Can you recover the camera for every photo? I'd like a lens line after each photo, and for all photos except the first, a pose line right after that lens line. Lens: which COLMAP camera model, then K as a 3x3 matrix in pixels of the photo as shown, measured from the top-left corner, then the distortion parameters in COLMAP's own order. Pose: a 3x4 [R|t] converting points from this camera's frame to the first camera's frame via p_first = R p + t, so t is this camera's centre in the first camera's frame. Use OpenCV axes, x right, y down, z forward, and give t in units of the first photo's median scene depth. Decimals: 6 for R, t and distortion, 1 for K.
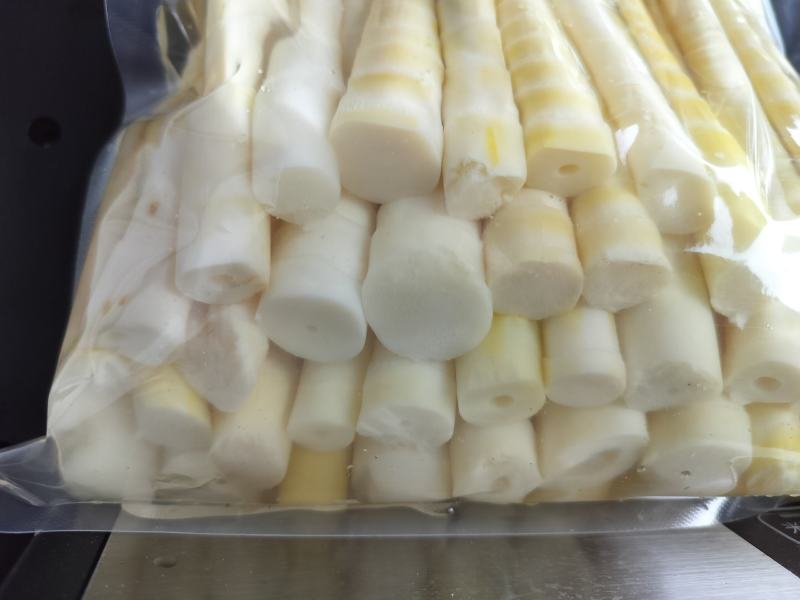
lens RADIAL K [[678.7, 0, 400.4], [0, 678.7, 302.8], [0, 0, 1]] dist [-0.087175, -0.039890]
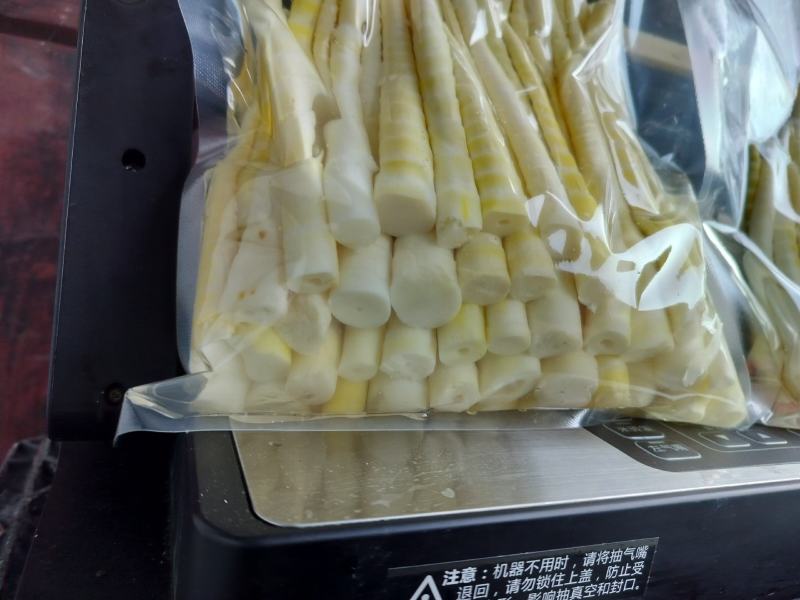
lens RADIAL K [[678.7, 0, 399.6], [0, 678.7, 299.3], [0, 0, 1]] dist [-0.087175, -0.039890]
pose [[0.985969, 0.018674, 0.165879, -0.307702], [-0.027197, 0.998416, 0.049254, -0.073410], [-0.164697, -0.053074, 0.984915, -0.710319]]
